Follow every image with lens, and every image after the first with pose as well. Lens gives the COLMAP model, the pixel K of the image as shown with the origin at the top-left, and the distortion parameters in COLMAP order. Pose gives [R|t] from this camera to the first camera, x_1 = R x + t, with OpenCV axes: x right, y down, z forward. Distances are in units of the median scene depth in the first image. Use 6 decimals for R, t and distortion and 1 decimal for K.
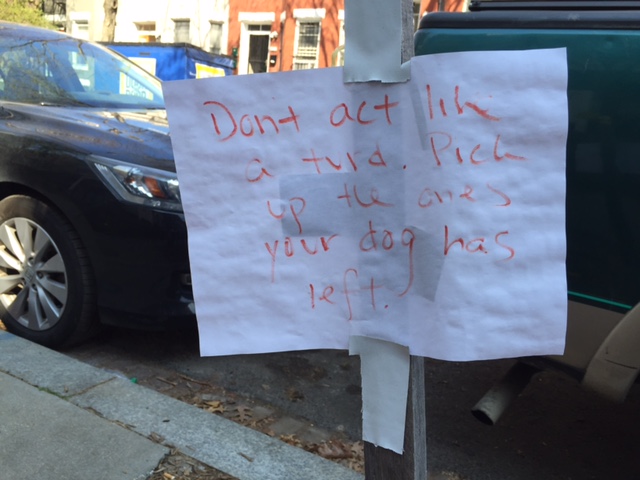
lens RADIAL K [[532.0, 0, 320.4], [0, 532.0, 229.8], [0, 0, 1]] dist [0.096051, -0.185950]
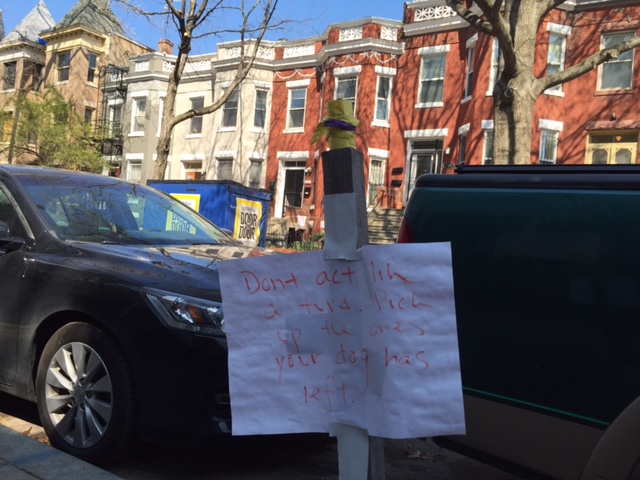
lens RADIAL K [[532.0, 0, 320.4], [0, 532.0, 229.8], [0, 0, 1]] dist [0.096051, -0.185950]
pose [[0.998000, -0.008978, -0.062566, 0.126207], [-0.005480, 0.973841, -0.227166, 0.012872], [0.062969, 0.227055, 0.971844, -0.592641]]
